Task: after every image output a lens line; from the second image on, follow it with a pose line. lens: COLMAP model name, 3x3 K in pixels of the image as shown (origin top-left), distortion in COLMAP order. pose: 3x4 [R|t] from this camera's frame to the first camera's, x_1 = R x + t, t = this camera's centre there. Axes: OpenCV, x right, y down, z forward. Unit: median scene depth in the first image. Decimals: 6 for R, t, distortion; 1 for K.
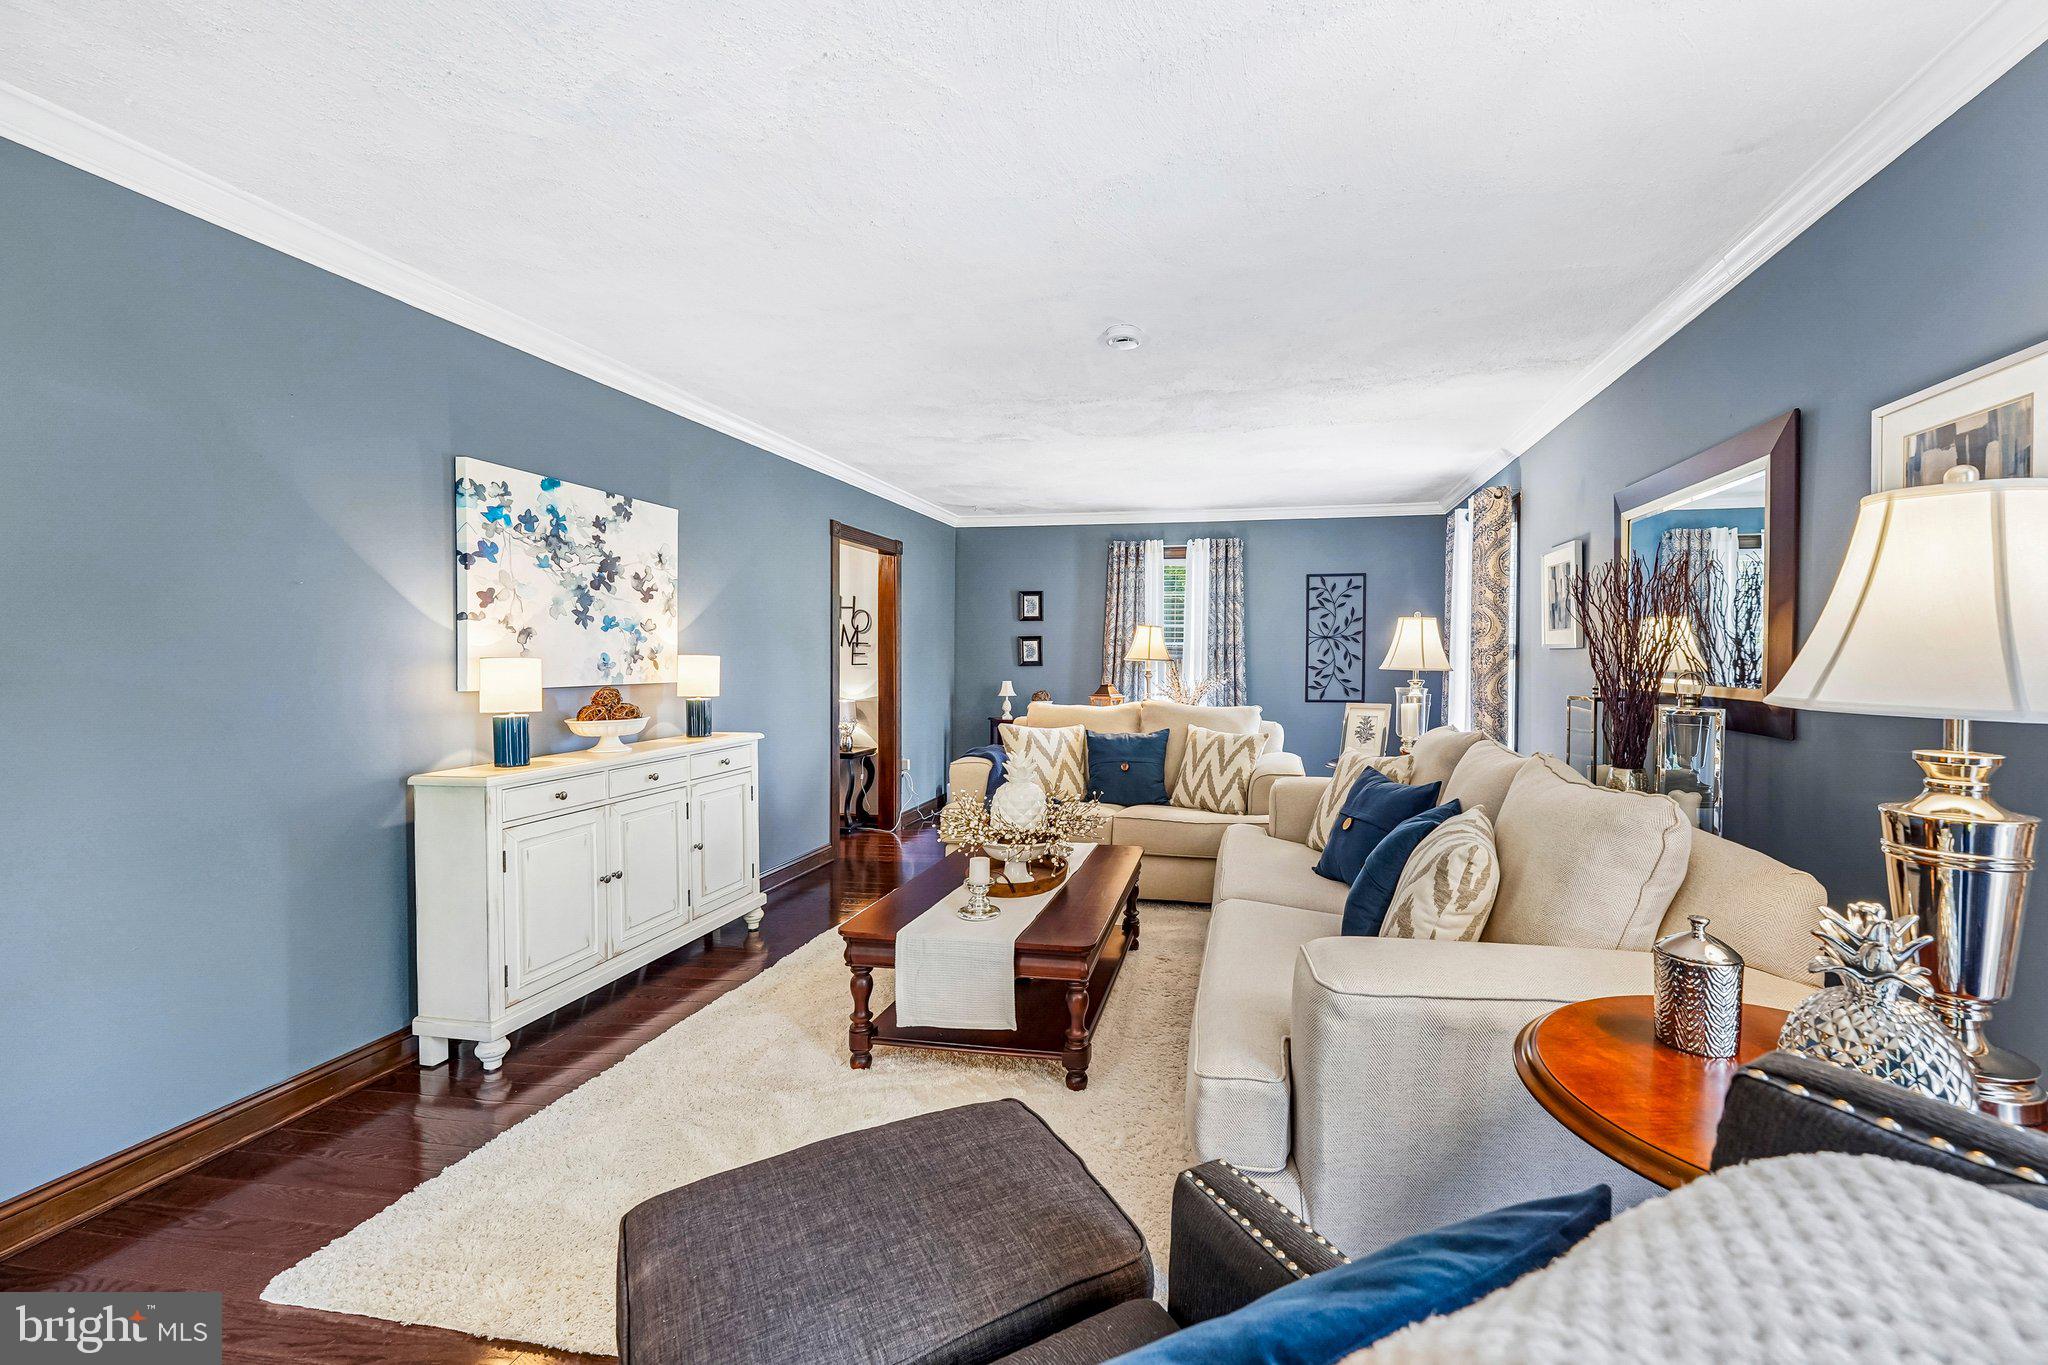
lens RADIAL K [[829.3, 0, 1026.4], [0, 829.3, 680.0], [0, 0, 1]] dist [-0.000026, -0.000654]
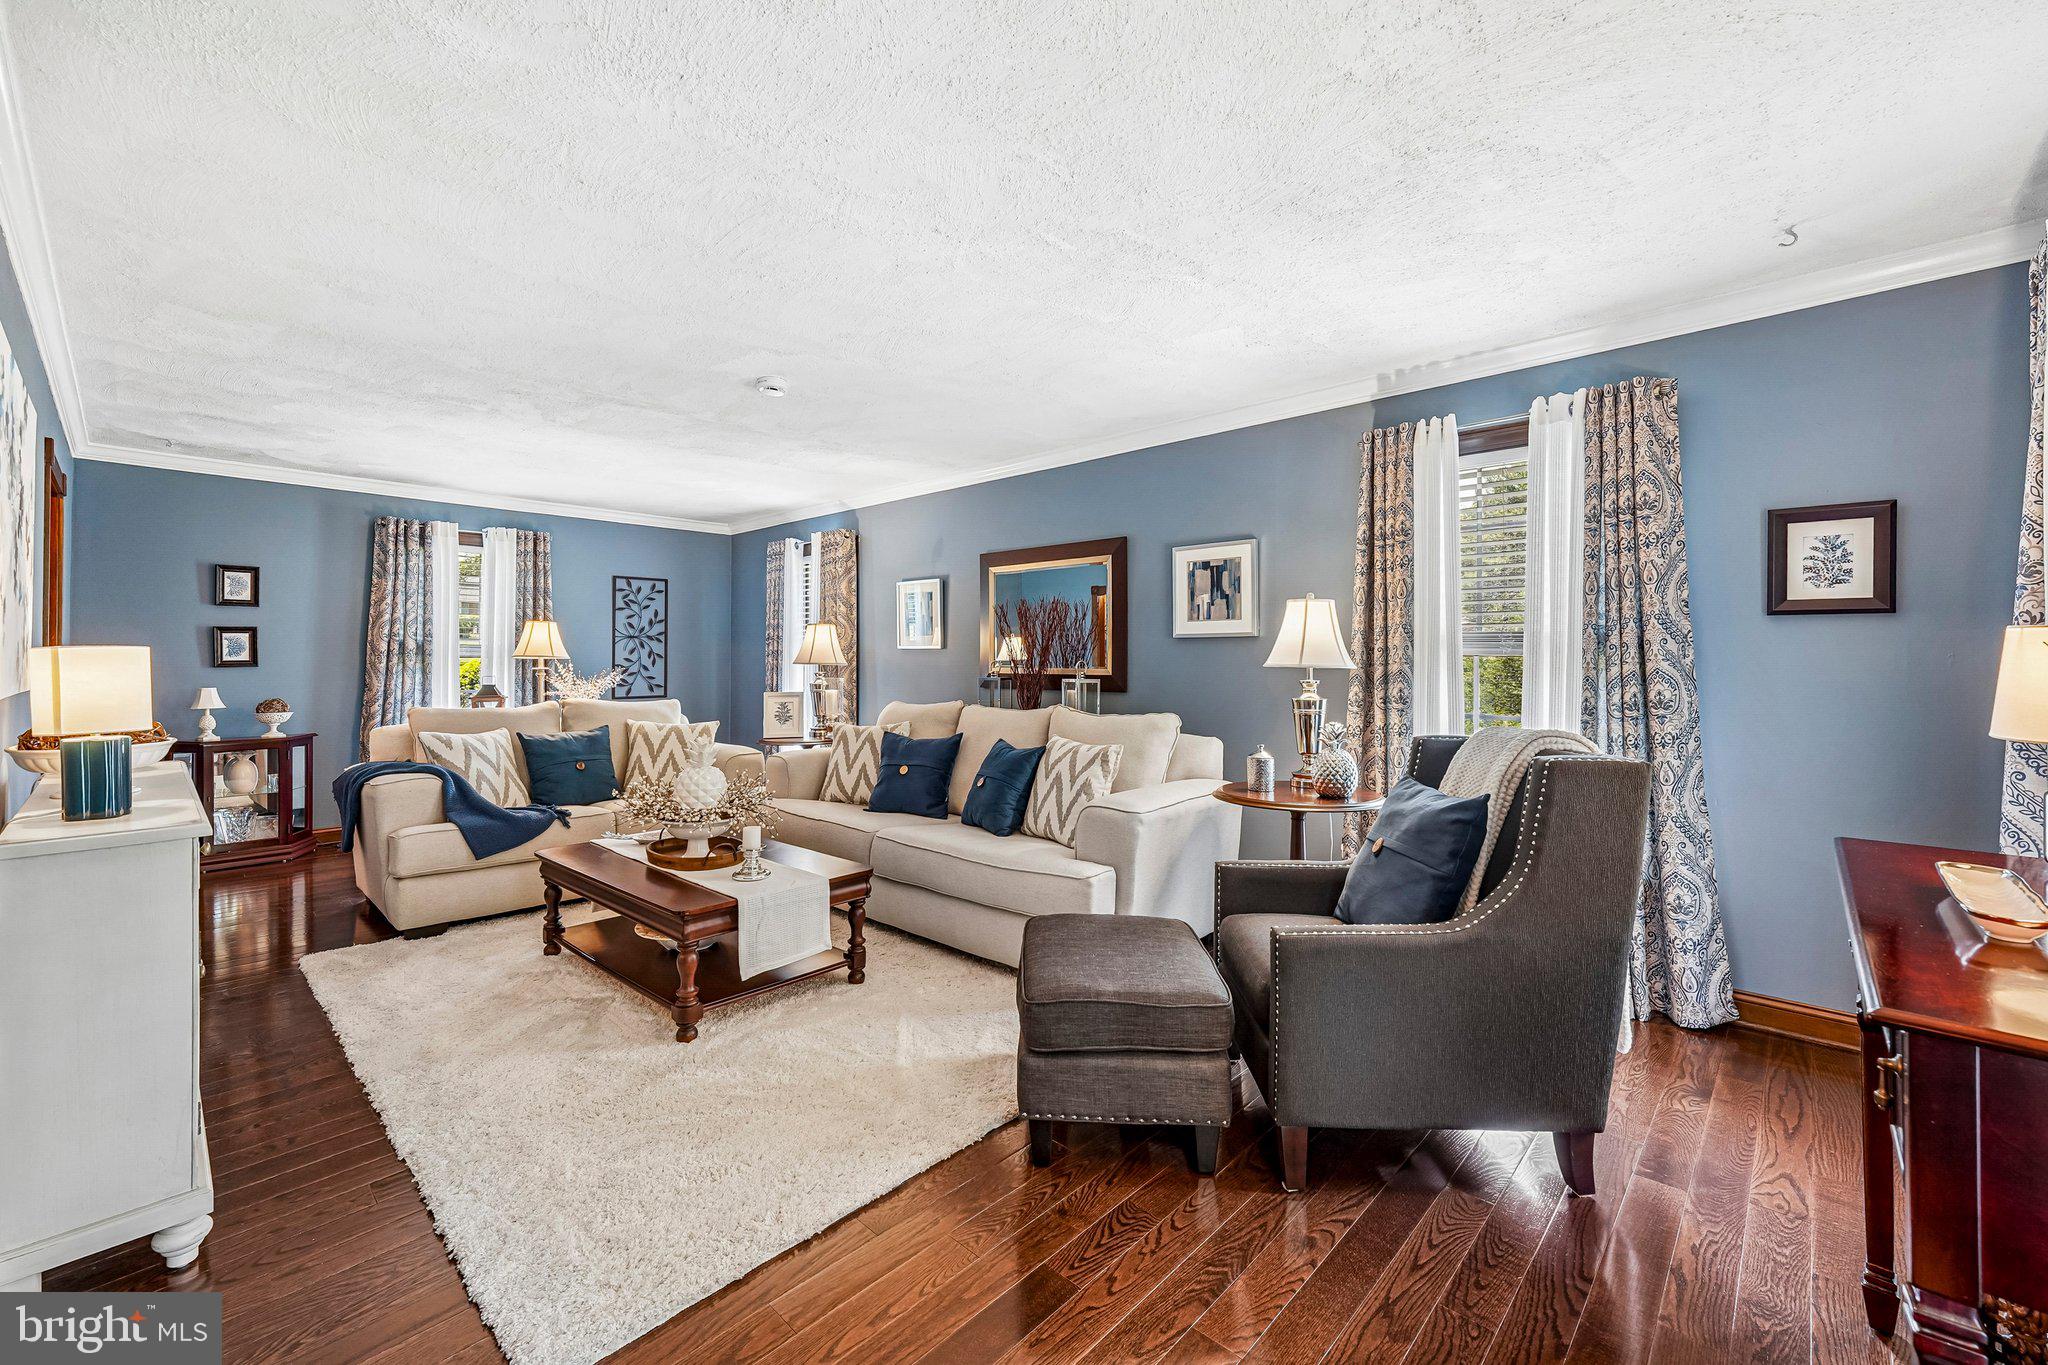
lens RADIAL K [[829.3, 0, 1013.2], [0, 829.3, 661.2], [0, 0, 1]] dist [-0.000026, -0.000654]
pose [[0.550650, -0.003290, 0.834730, -0.251154], [0.023327, 0.999662, -0.011448, 0.002546], [-0.834410, 0.025776, 0.550541, 0.019523]]
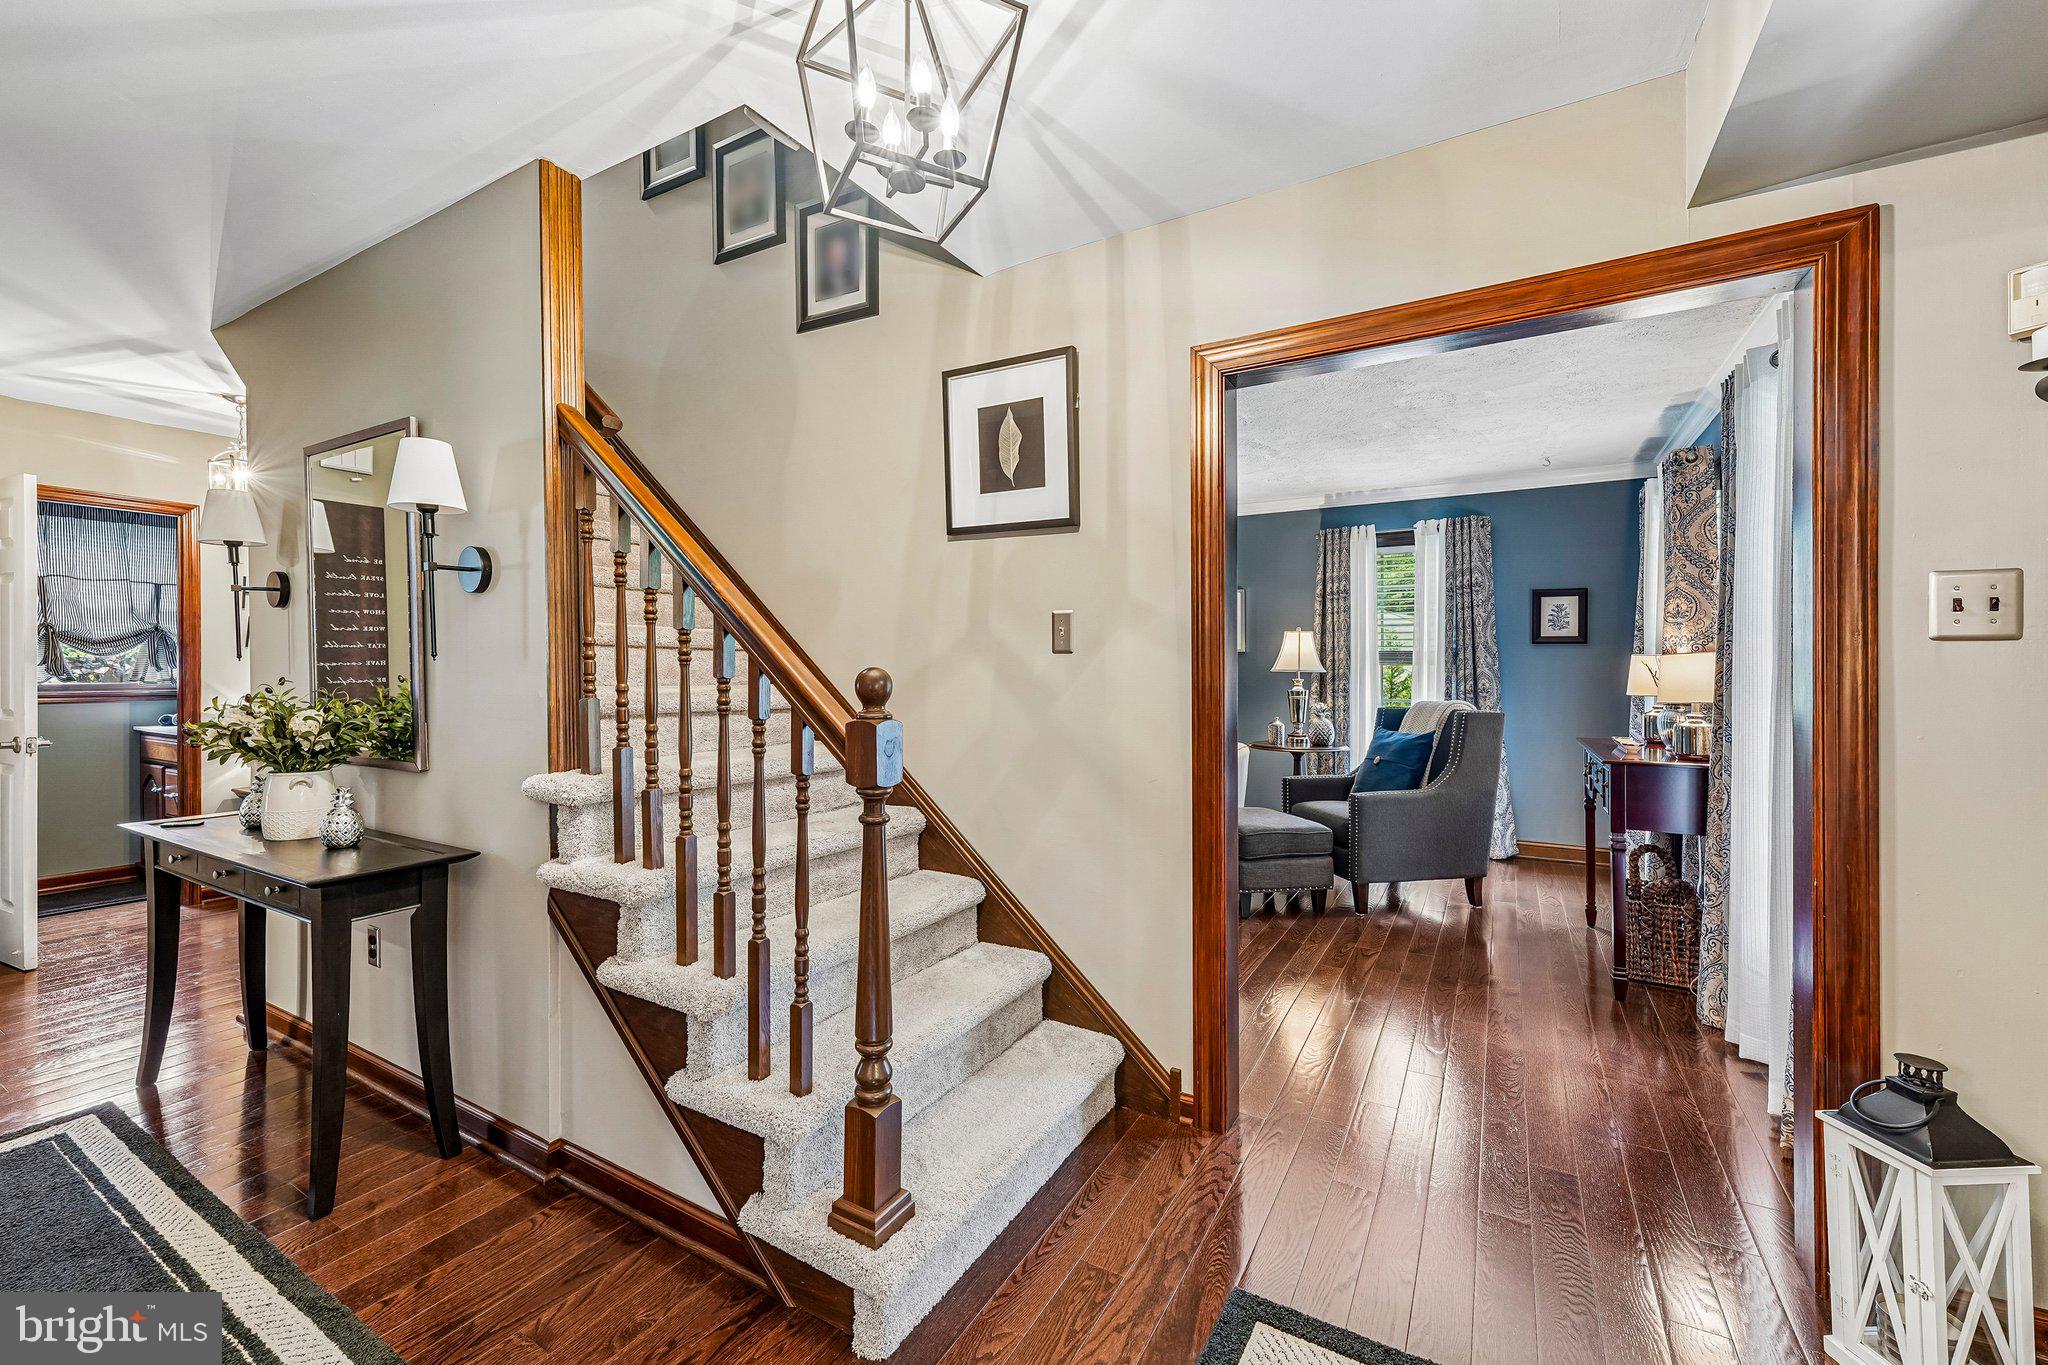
lens RADIAL K [[829.3, 0, 1007.9], [0, 829.3, 671.7], [0, 0, 1]] dist [-0.000026, -0.000654]
pose [[0.347983, -0.008041, 0.937466, -0.529336], [0.025442, 0.999676, -0.000869, -0.000708], [-0.937156, 0.024153, 0.348075, 0.100652]]
